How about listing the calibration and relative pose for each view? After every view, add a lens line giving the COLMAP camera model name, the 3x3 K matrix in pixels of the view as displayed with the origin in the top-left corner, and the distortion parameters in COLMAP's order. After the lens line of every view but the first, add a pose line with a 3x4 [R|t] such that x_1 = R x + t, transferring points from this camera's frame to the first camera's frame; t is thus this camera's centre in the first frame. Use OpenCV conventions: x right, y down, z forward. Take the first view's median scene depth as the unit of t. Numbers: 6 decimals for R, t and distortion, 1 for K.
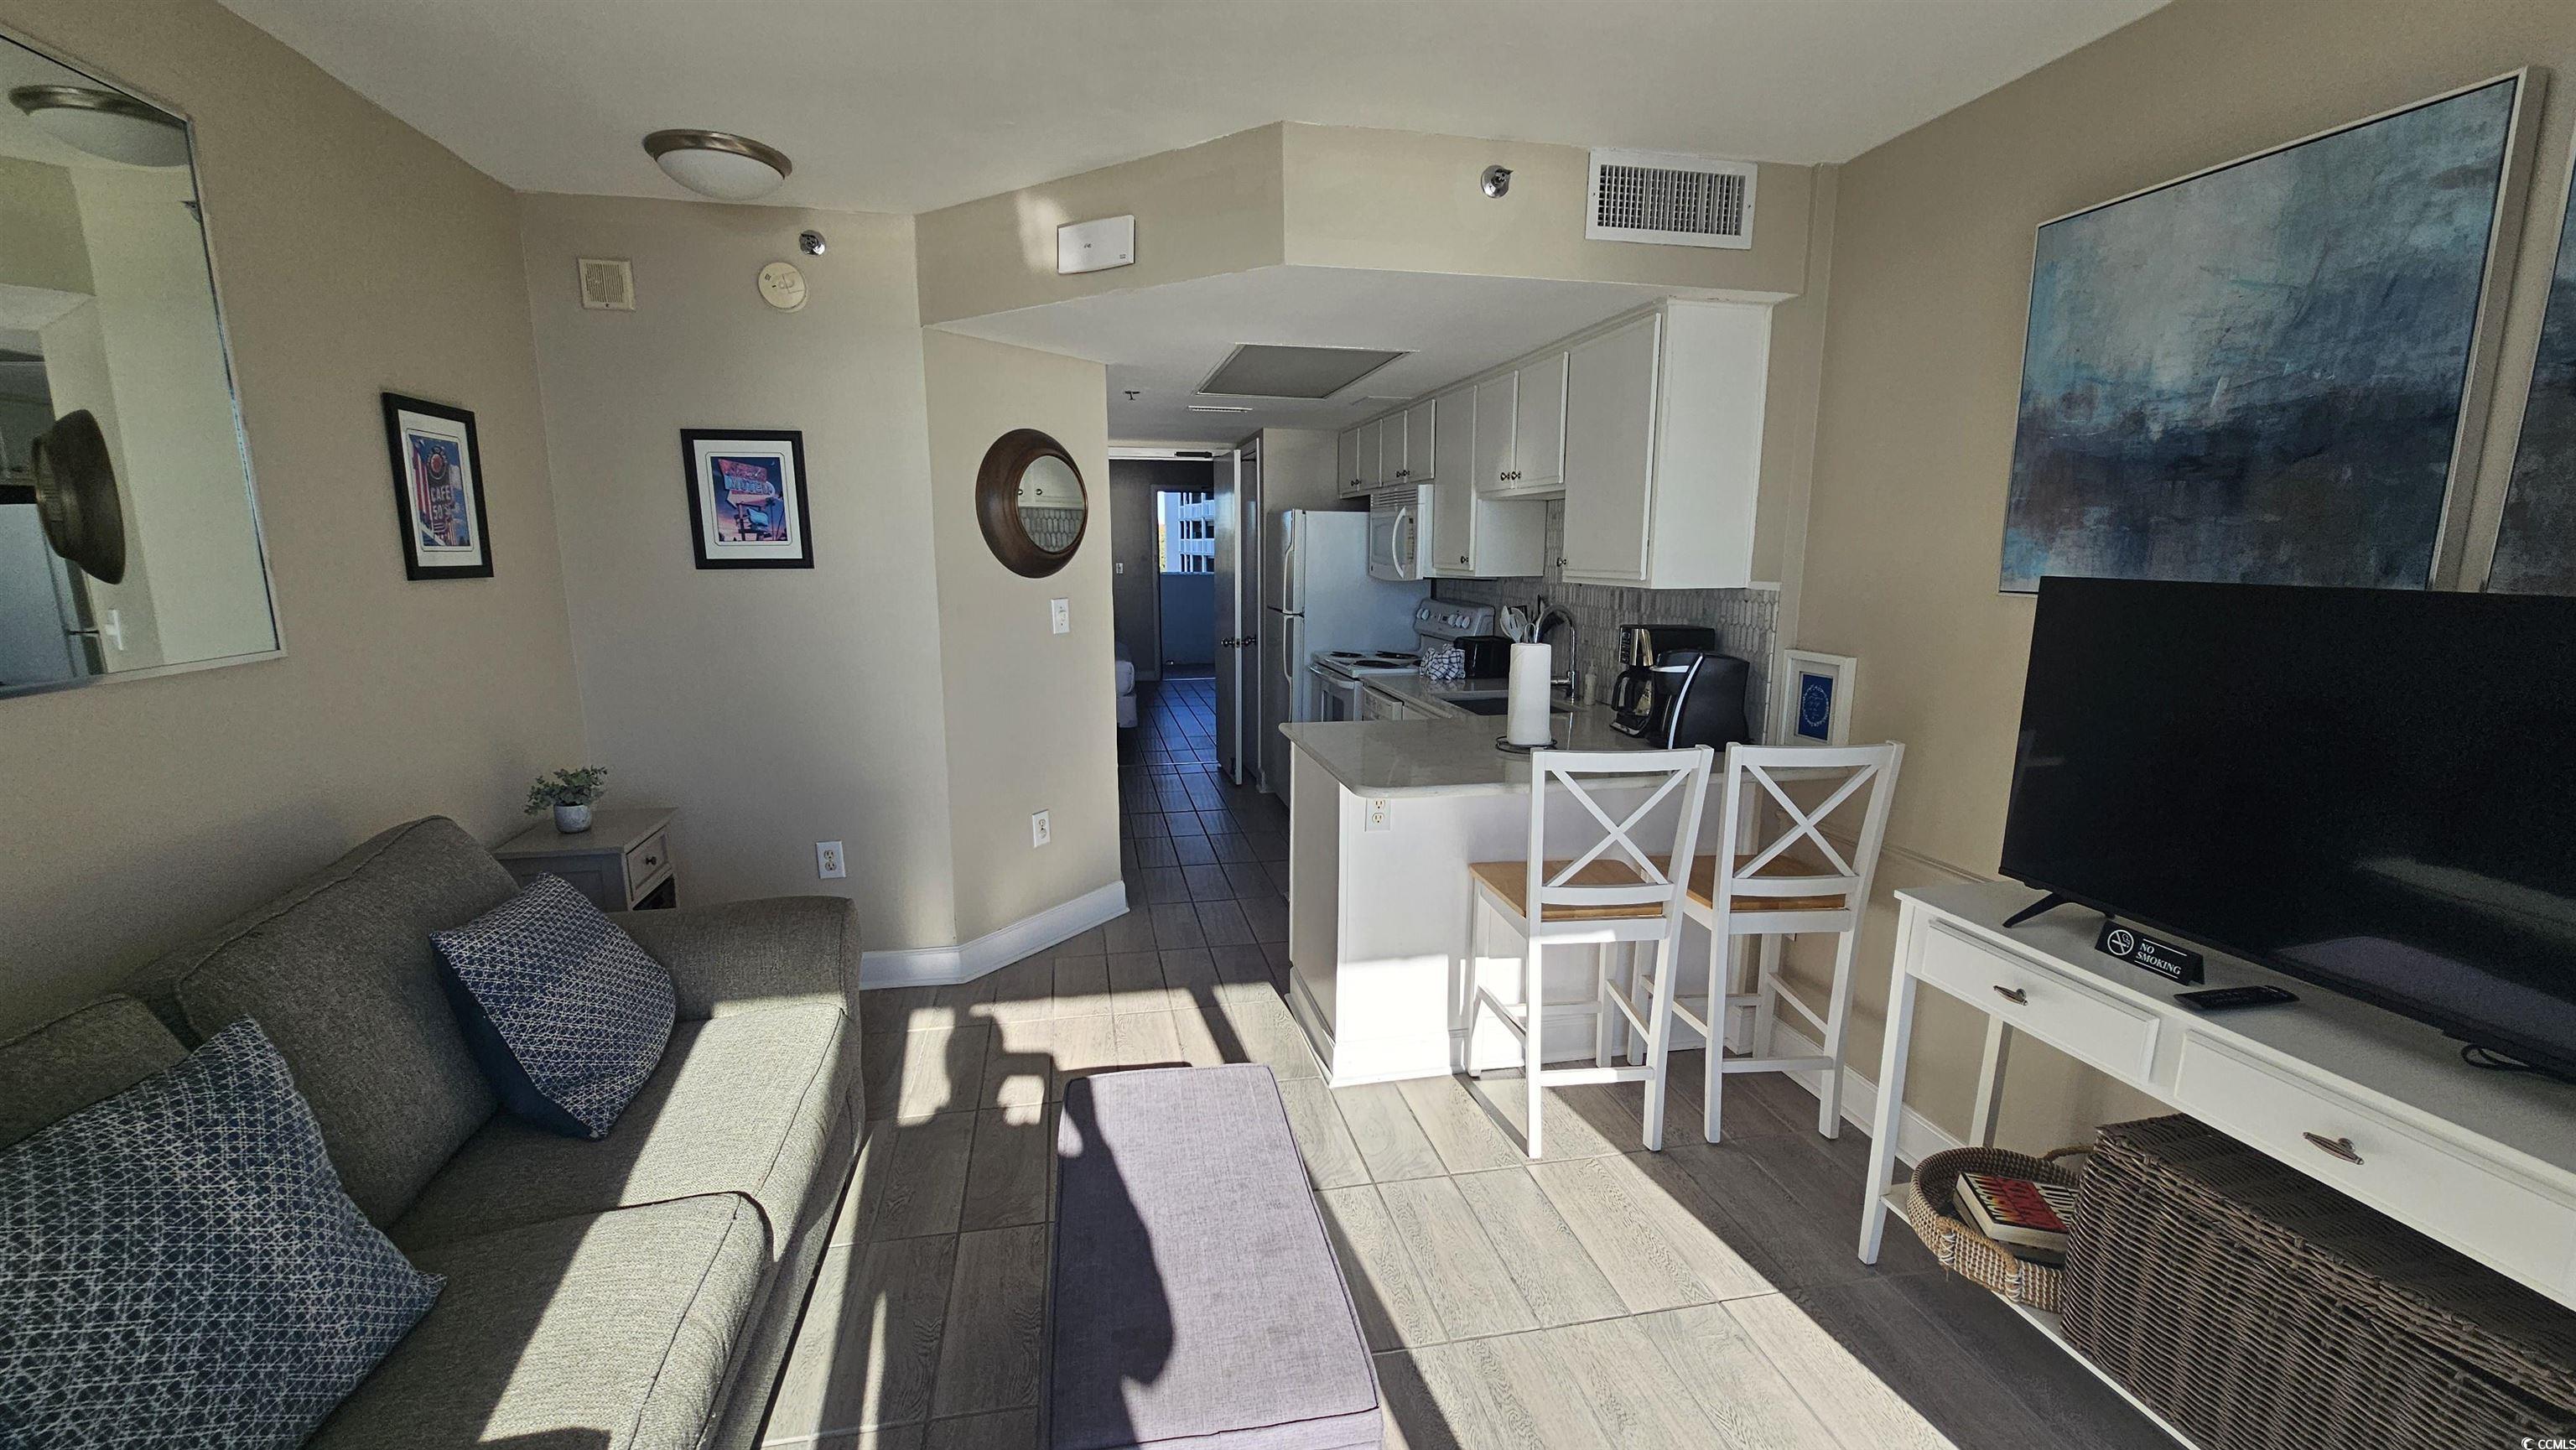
lens RADIAL K [[1048.3, 0, 1278.7], [0, 1048.3, 730.0], [0, 0, 1]] dist [0.002758, -0.001293]
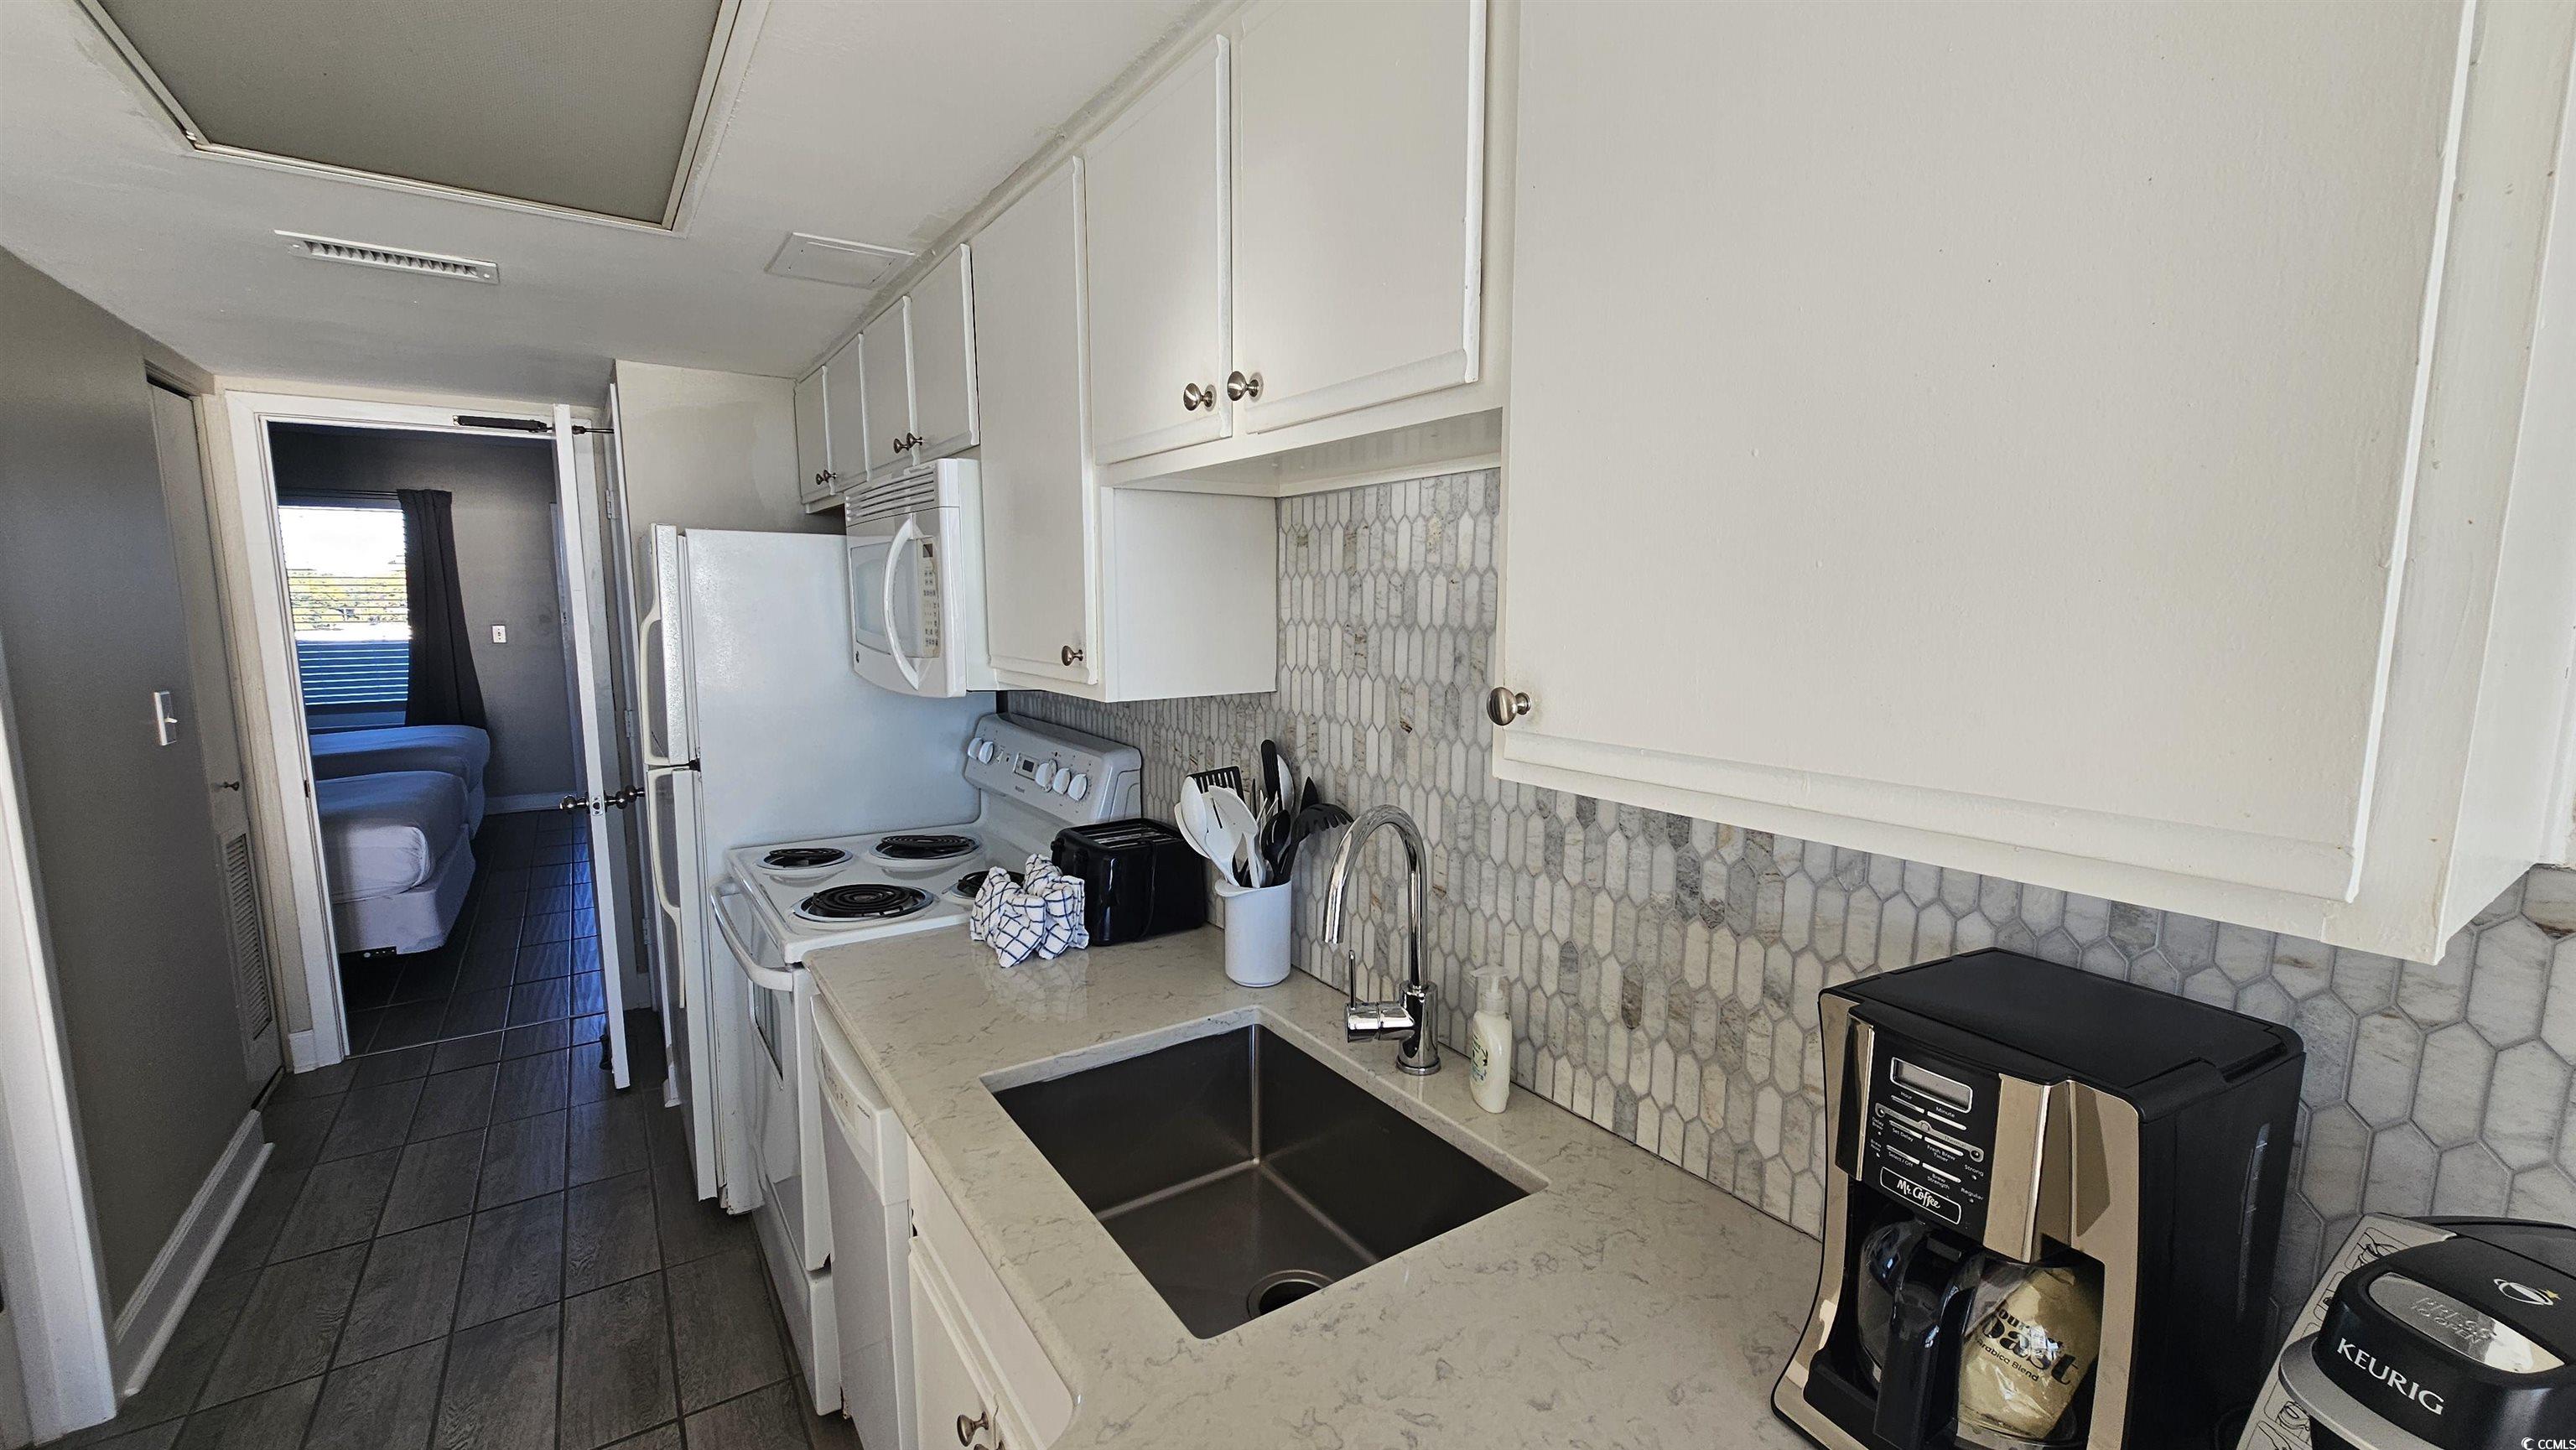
lens RADIAL K [[1048.3, 0, 1292.5], [0, 1048.3, 733.5], [0, 0, 1]] dist [0.002758, -0.001293]
pose [[0.921208, -0.049982, 0.385846, 0.096143], [0.065888, 0.997431, -0.028103, -0.108827], [-0.383450, 0.051312, 0.922135, 0.576841]]
